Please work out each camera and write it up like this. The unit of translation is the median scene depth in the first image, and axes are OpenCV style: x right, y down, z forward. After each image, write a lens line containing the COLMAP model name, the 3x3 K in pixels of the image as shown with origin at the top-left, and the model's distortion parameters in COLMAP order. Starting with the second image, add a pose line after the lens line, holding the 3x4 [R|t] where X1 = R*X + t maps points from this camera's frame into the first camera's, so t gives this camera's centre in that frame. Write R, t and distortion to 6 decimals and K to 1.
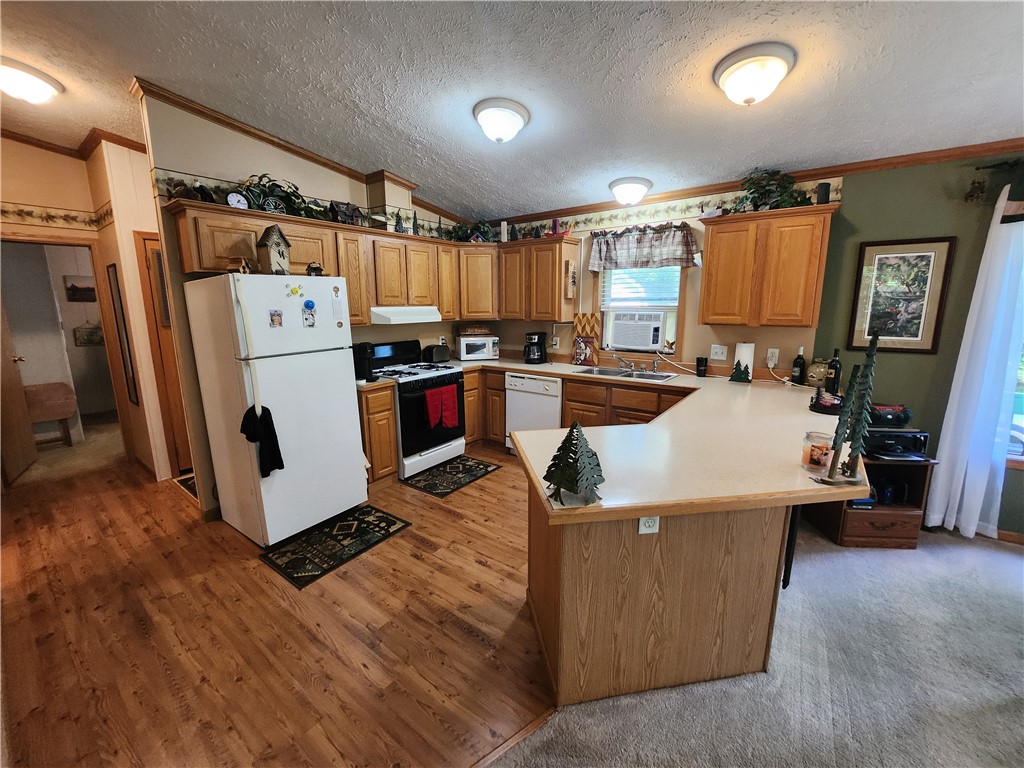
lens RADIAL K [[417.8, 0, 510.9], [0, 417.8, 382.7], [0, 0, 1]] dist [-0.015867, -0.000204]
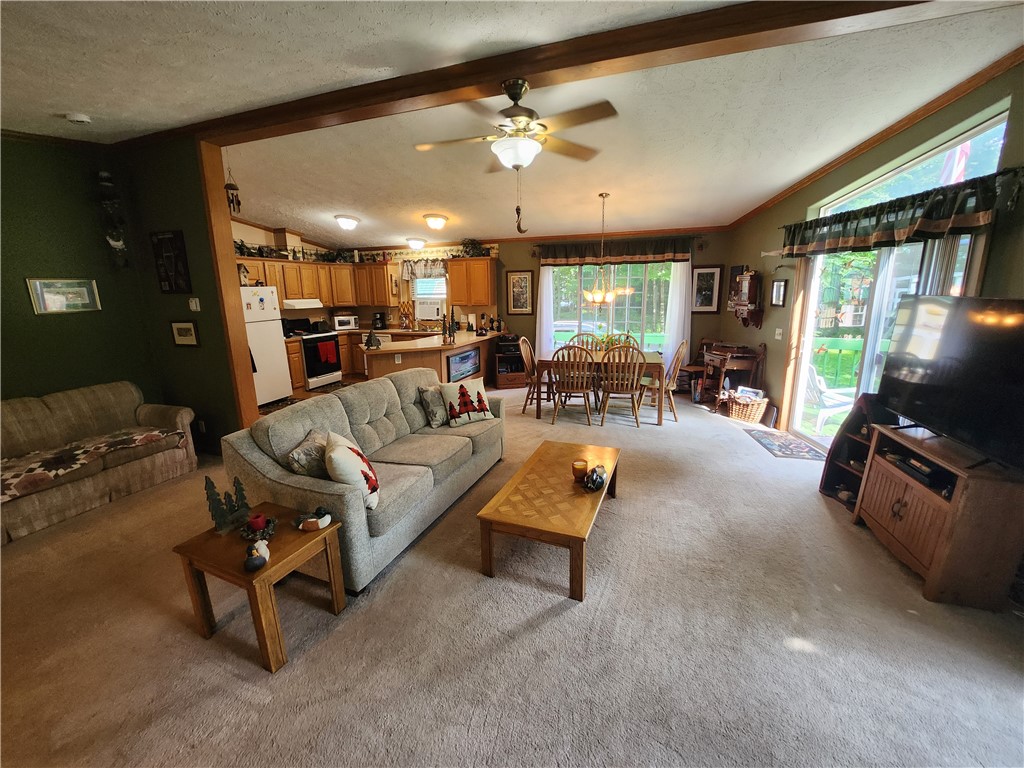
lens RADIAL K [[417.8, 0, 513.7], [0, 417.8, 385.7], [0, 0, 1]] dist [-0.015867, -0.000204]
pose [[0.955623, -0.071176, 0.285864, 0.089919], [0.061484, 0.997192, 0.042748, 0.175002], [-0.288104, -0.023275, 0.957316, -1.029617]]
